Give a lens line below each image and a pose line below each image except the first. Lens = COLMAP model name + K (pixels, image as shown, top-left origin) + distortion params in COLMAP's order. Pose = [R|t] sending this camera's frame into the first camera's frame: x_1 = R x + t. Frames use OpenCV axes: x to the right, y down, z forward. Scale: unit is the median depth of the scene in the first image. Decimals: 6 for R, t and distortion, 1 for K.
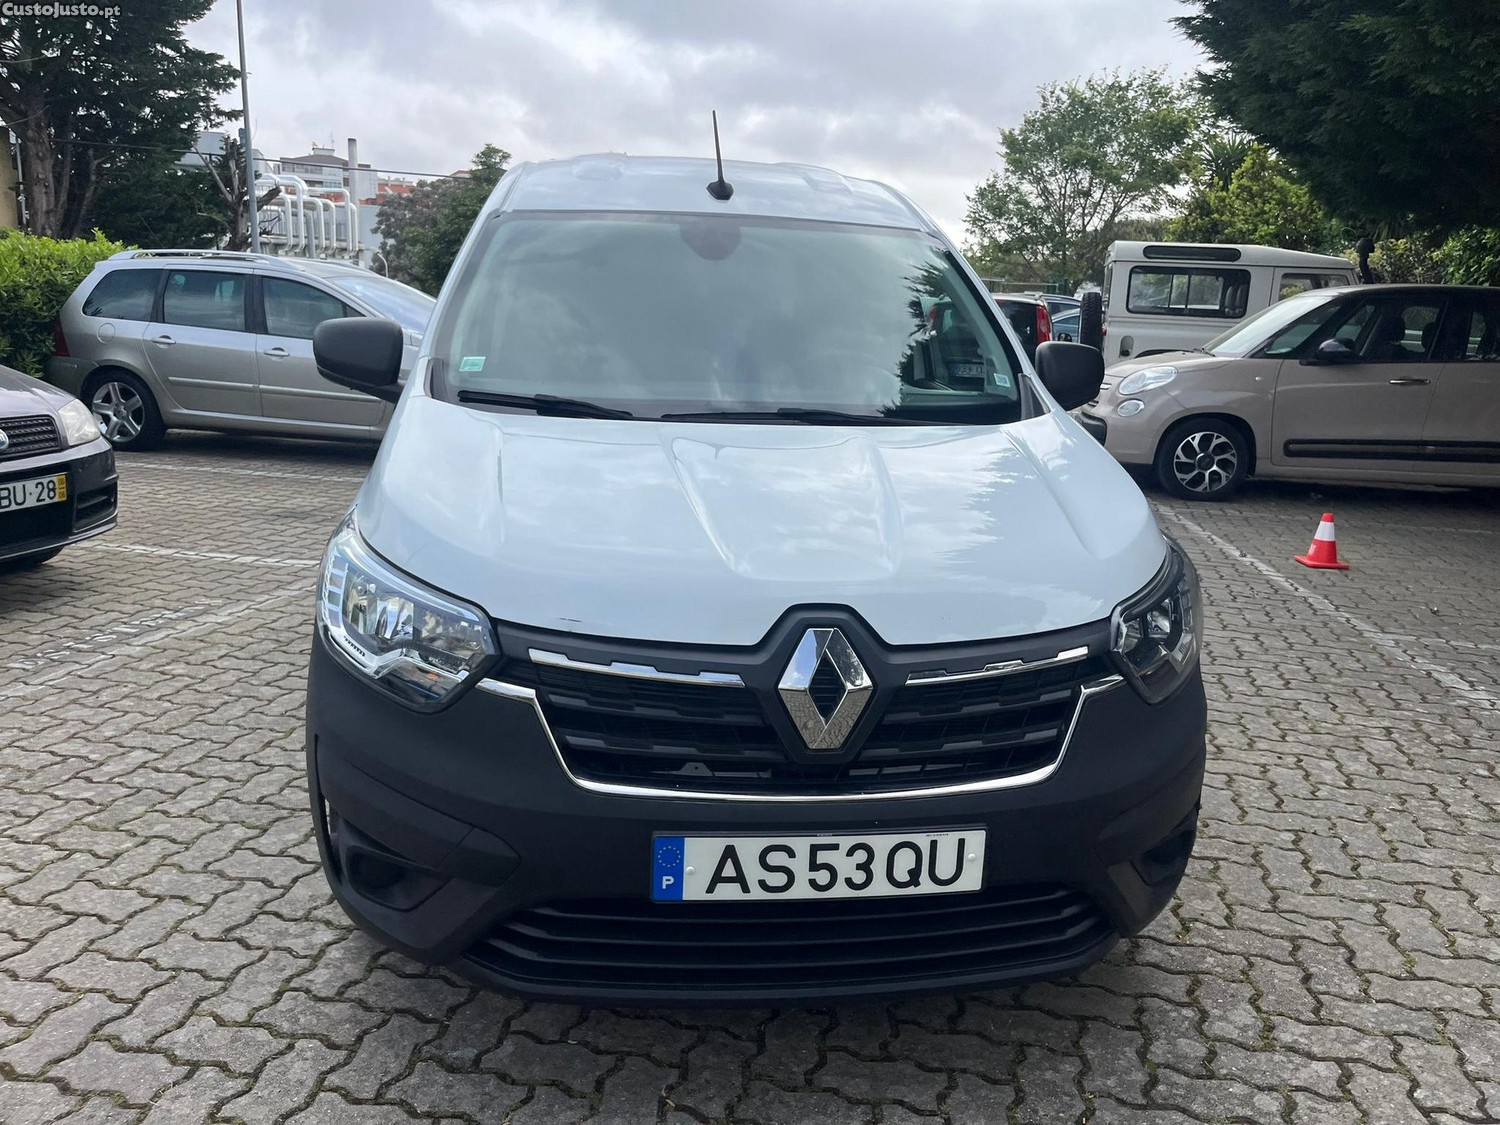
lens RADIAL K [[1137.9, 0, 760.5], [0, 1137.9, 569.8], [0, 0, 1]] dist [0.066104, -0.097234]
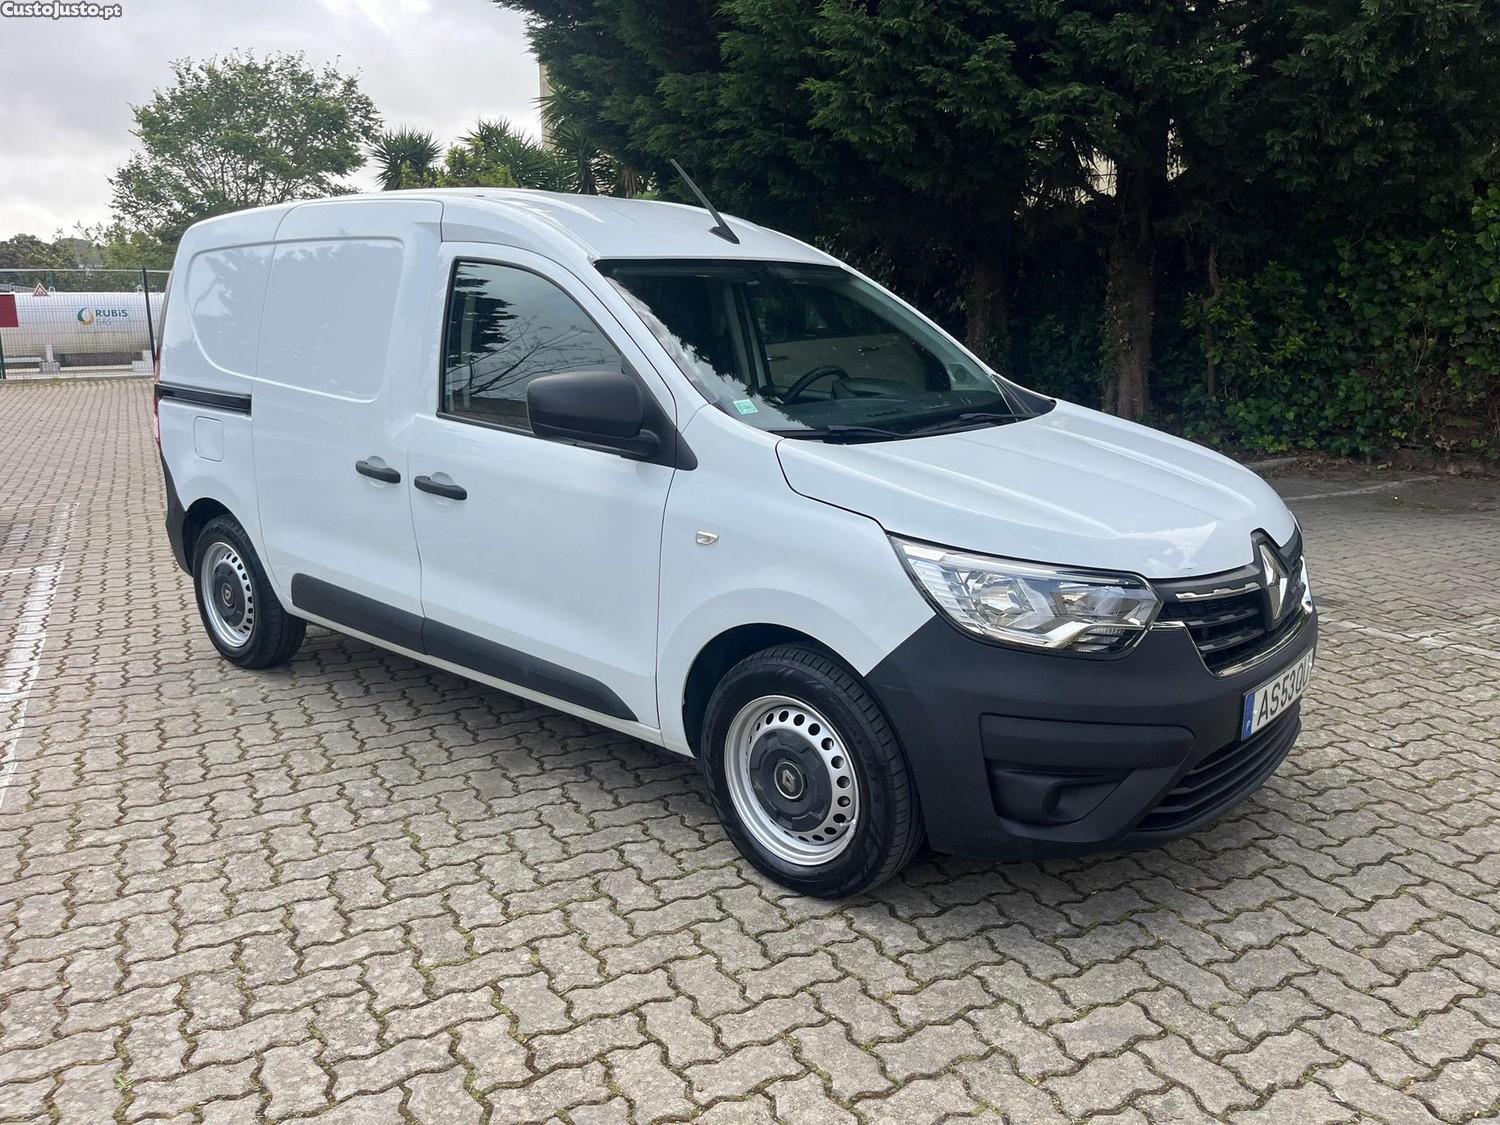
lens RADIAL K [[1137.9, 0, 760.8], [0, 1137.9, 576.4], [0, 0, 1]] dist [0.066104, -0.097234]
pose [[0.739943, -0.195779, 0.643549, -1.006507], [0.183277, 0.979190, 0.087158, -0.115378], [-0.647220, 0.053455, 0.760427, 0.165057]]
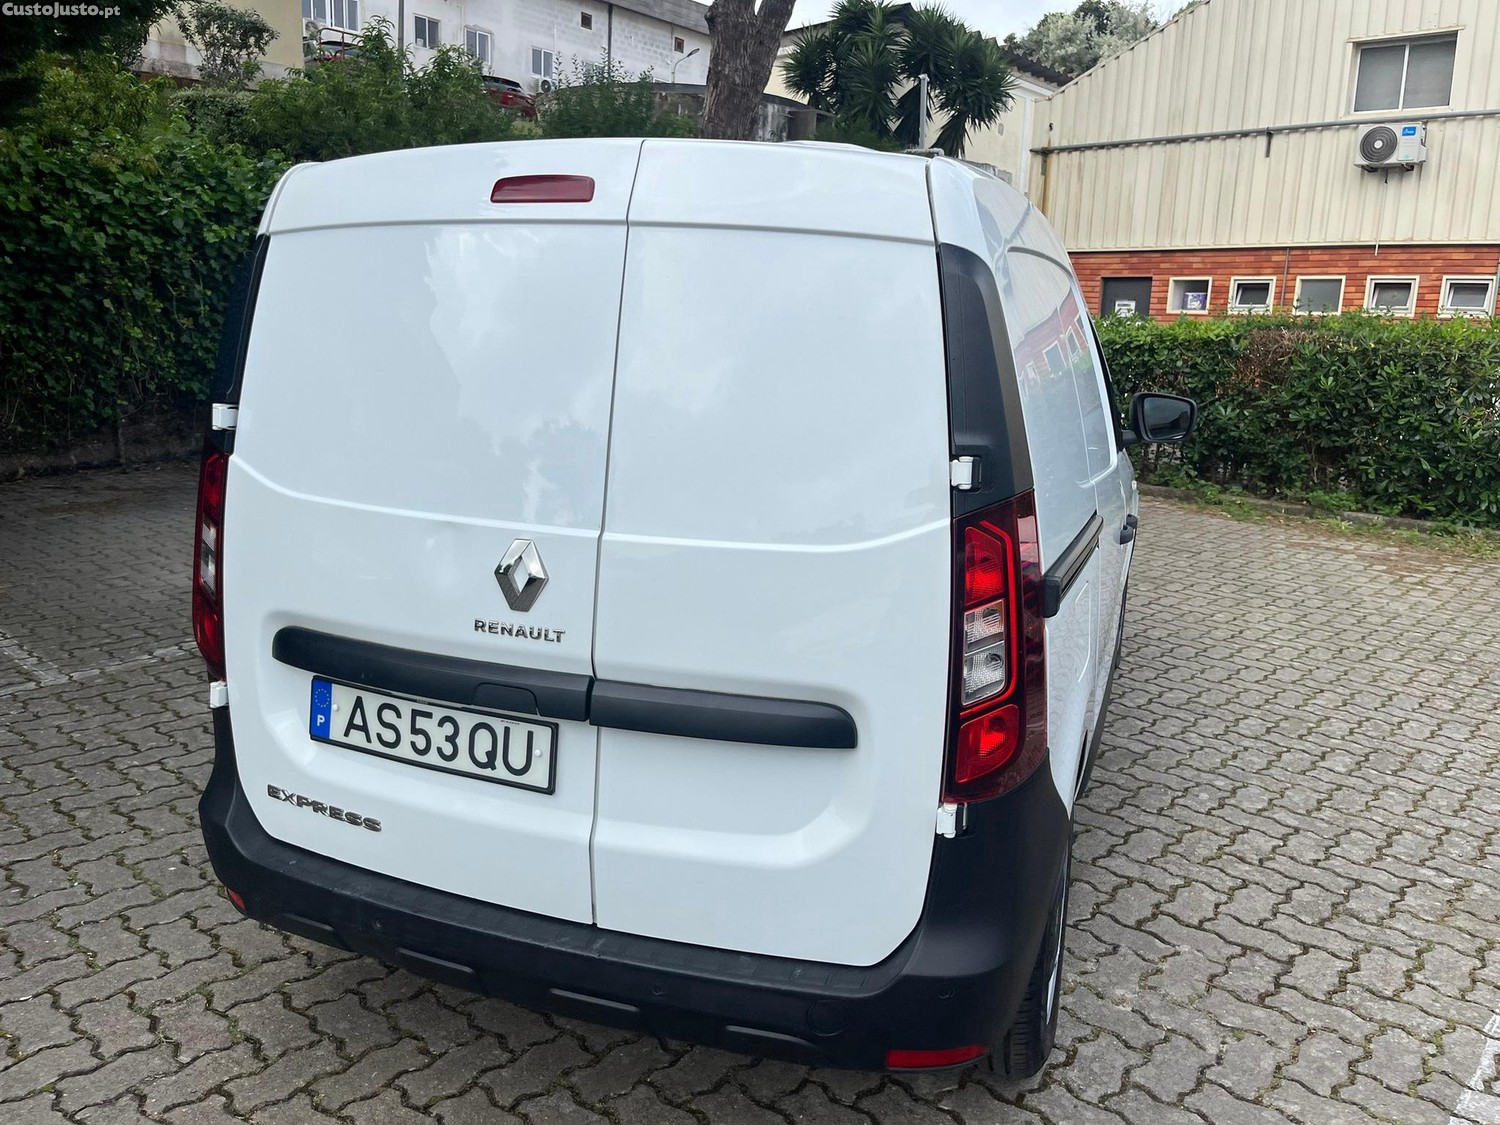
lens RADIAL K [[1137.9, 0, 771.3], [0, 1137.9, 541.1], [0, 0, 1]] dist [0.066104, -0.097234]
pose [[-0.888394, -0.151401, 0.433398, -0.636051], [0.042917, 0.912530, 0.406752, -0.744484], [-0.457071, 0.379956, -0.804189, 2.762752]]
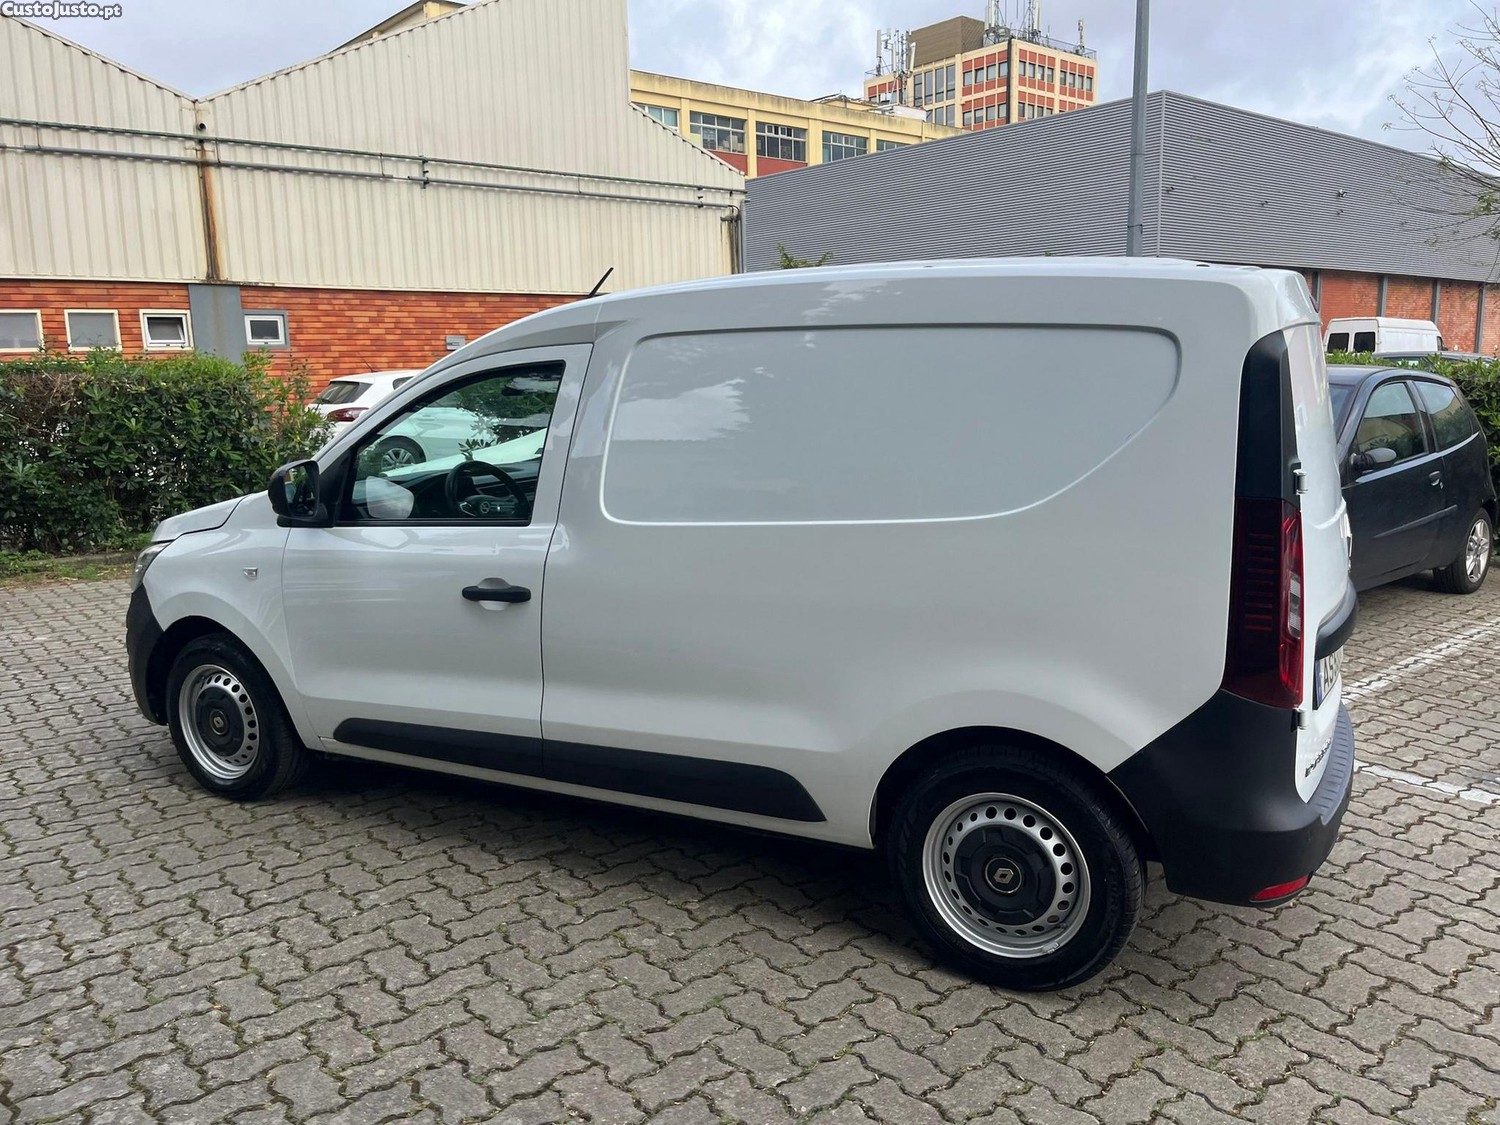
lens RADIAL K [[1137.9, 0, 764.8], [0, 1137.9, 548.8], [0, 0, 1]] dist [0.066104, -0.097234]
pose [[-0.577086, 0.106543, -0.809704, 1.136350], [-0.197133, 0.943964, 0.264708, -0.623471], [0.792534, 0.312379, -0.523746, 2.417829]]
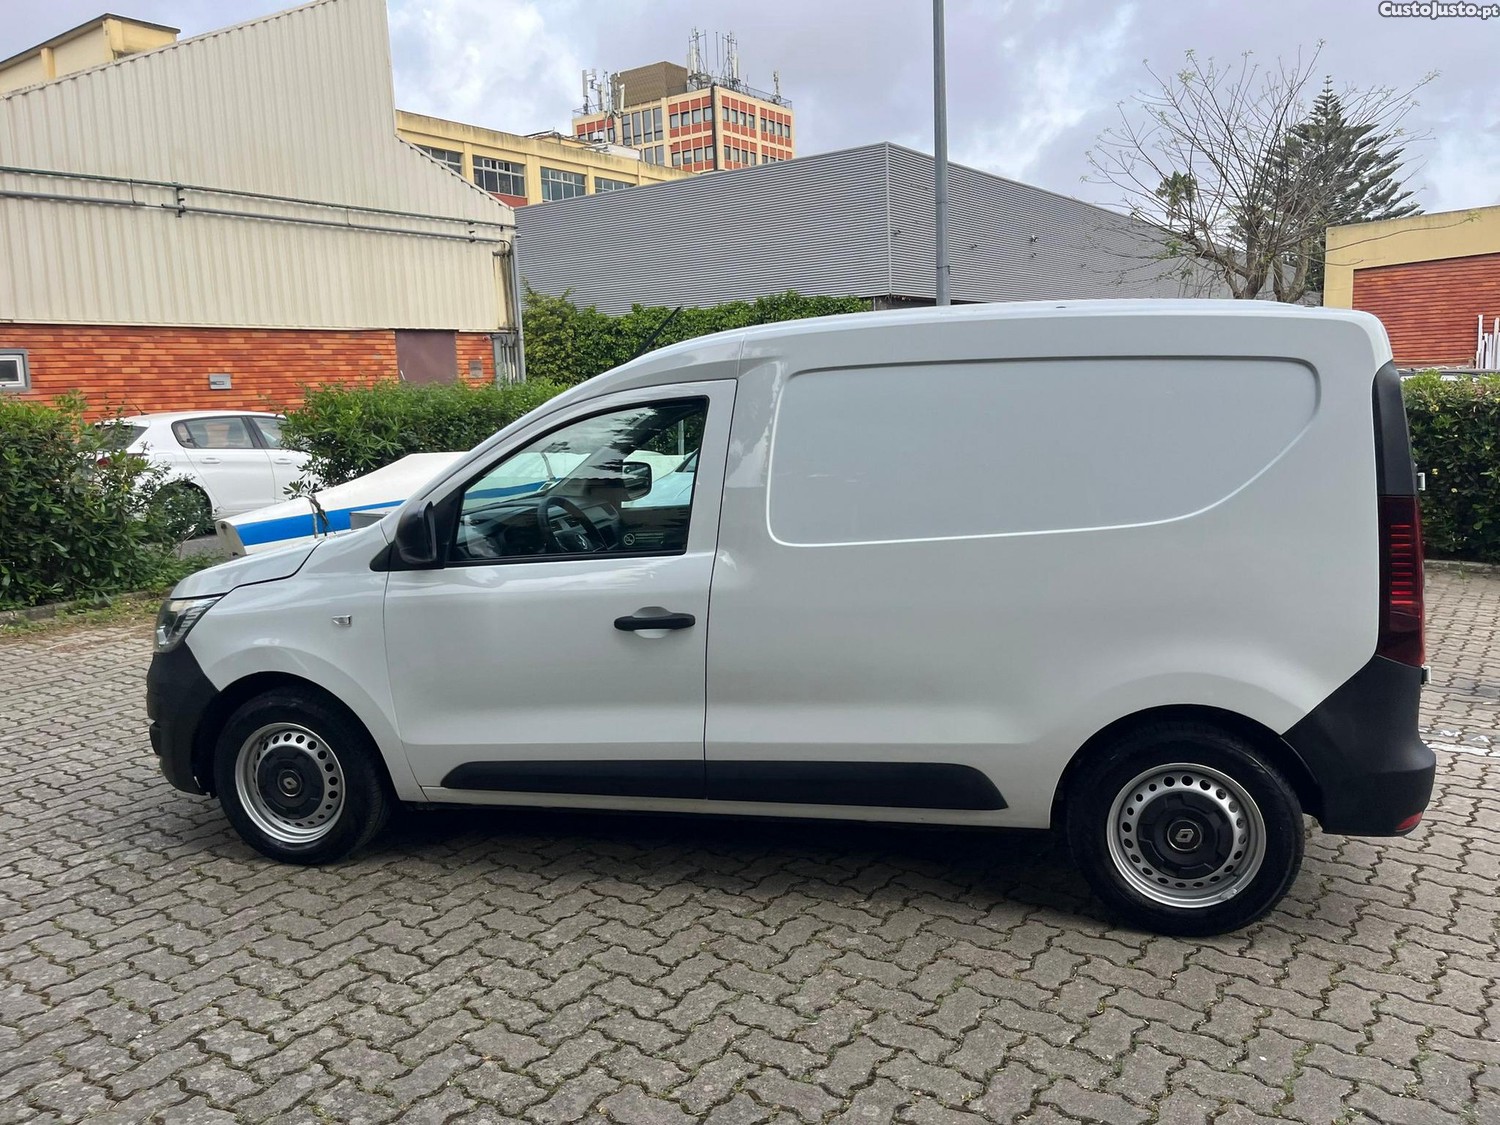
lens RADIAL K [[1137.9, 0, 761.3], [0, 1137.9, 529.0], [0, 0, 1]] dist [0.066104, -0.097234]
pose [[-0.362553, 0.091840, -0.927427, 1.448233], [-0.200655, 0.964102, 0.173912, -0.532373], [0.910106, 0.249145, -0.331110, 2.035890]]
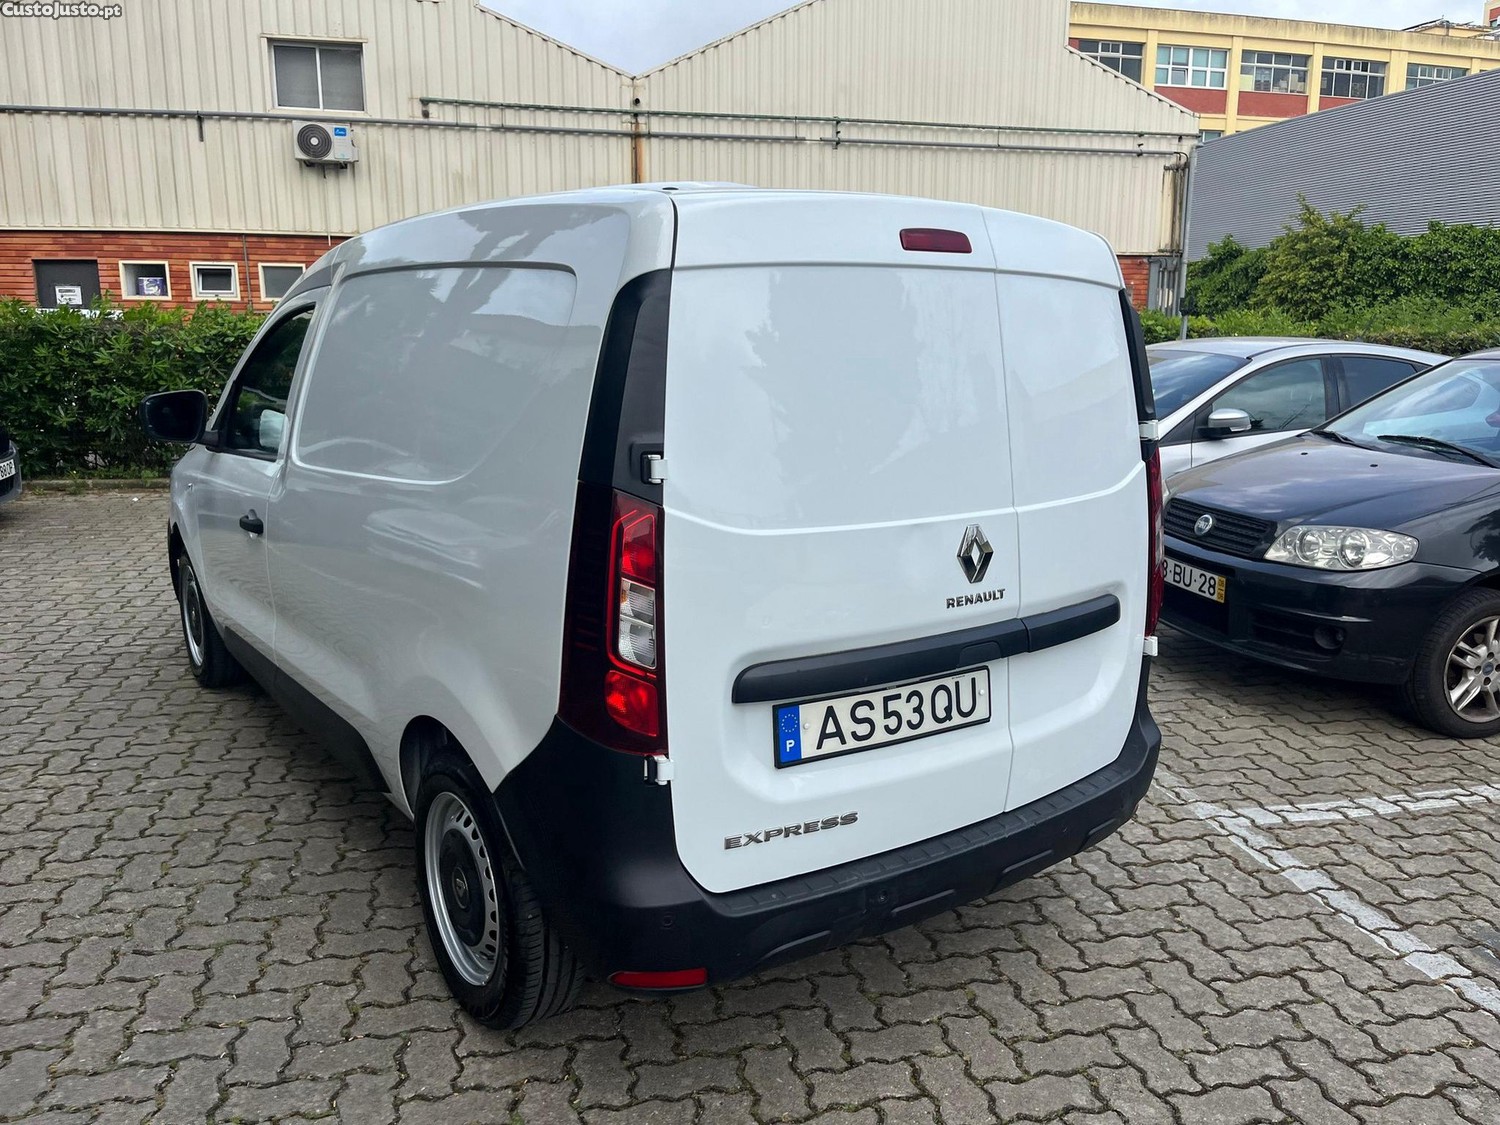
lens RADIAL K [[1137.9, 0, 762.9], [0, 1137.9, 551.5], [0, 0, 1]] dist [0.066104, -0.097234]
pose [[-0.878221, 0.050144, -0.475619, 0.380226], [-0.150906, 0.914629, 0.375074, -0.750324], [0.453823, 0.401171, -0.795680, 2.898870]]
